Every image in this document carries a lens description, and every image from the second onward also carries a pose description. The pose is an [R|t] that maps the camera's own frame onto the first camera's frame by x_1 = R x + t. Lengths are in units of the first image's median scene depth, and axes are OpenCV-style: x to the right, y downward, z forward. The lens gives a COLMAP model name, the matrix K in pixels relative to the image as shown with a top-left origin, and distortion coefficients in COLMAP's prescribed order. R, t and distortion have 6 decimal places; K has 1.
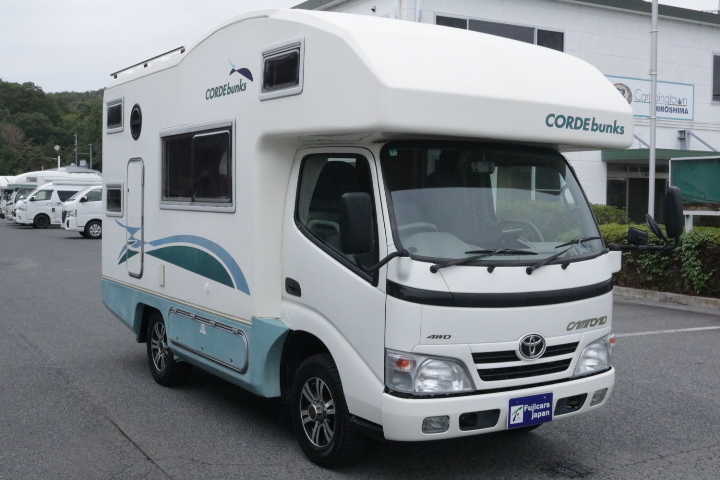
lens RADIAL K [[918.0, 0, 357.9], [0, 918.0, 238.9], [0, 0, 1]] dist [-0.084322, 0.000000]
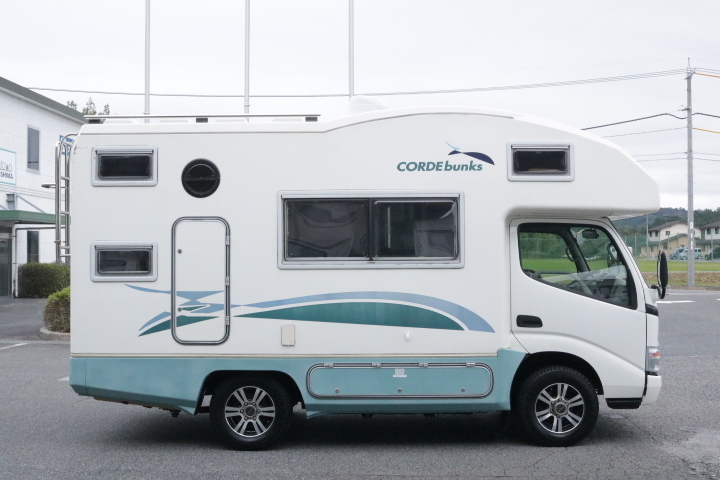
lens RADIAL K [[832.6, 0, 360.2], [0, 832.6, 238.7], [0, 0, 1]] dist [-0.050059, 0.000000]
pose [[0.489457, 0.003102, 0.872022, -1.137387], [0.052753, 0.998057, -0.033160, -0.037096], [-0.870430, 0.062232, 0.488343, 0.558030]]
